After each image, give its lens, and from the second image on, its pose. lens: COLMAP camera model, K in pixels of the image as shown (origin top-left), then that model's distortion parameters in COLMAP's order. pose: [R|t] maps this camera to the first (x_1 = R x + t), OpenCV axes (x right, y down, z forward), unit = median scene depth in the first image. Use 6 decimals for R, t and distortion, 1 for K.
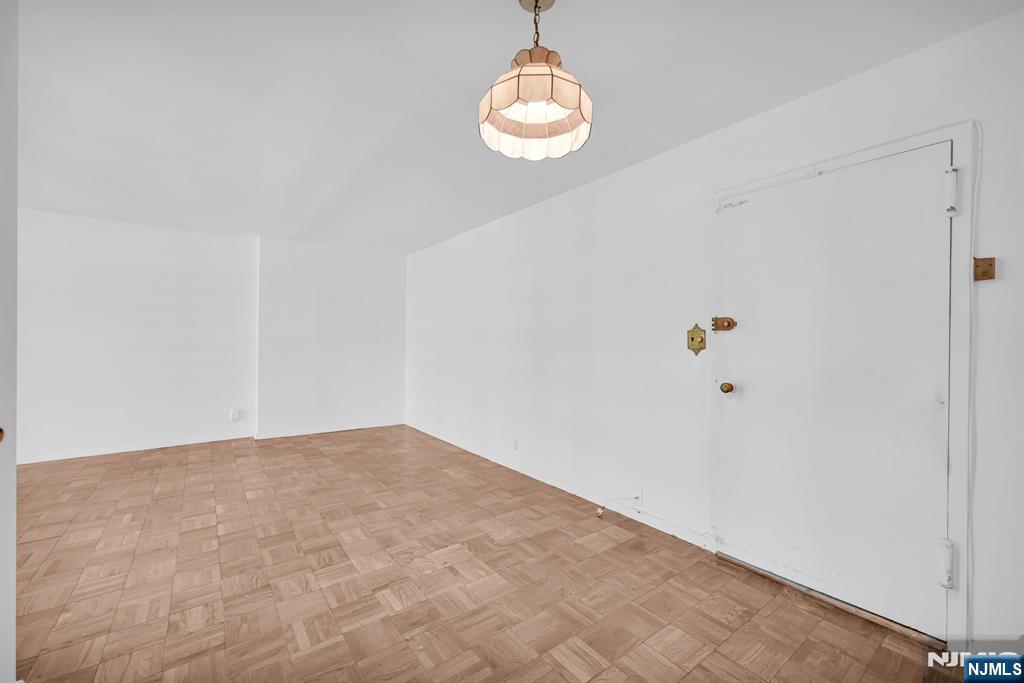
lens RADIAL K [[423.8, 0, 515.3], [0, 423.8, 341.0], [0, 0, 1]] dist [0.004169, -0.000987]
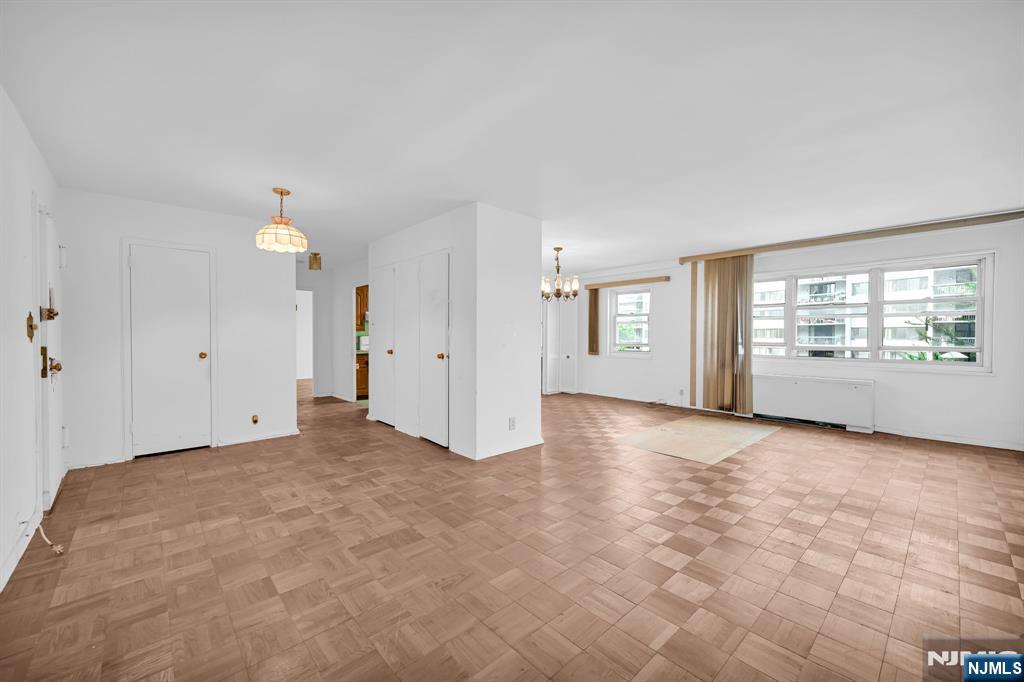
lens RADIAL K [[423.8, 0, 511.0], [0, 423.8, 345.8], [0, 0, 1]] dist [0.004169, -0.000987]
pose [[-0.996772, -0.005722, -0.080076, -0.637362], [-0.007572, 0.999711, 0.022812, 0.009360], [0.079922, 0.023344, -0.996528, 2.088043]]
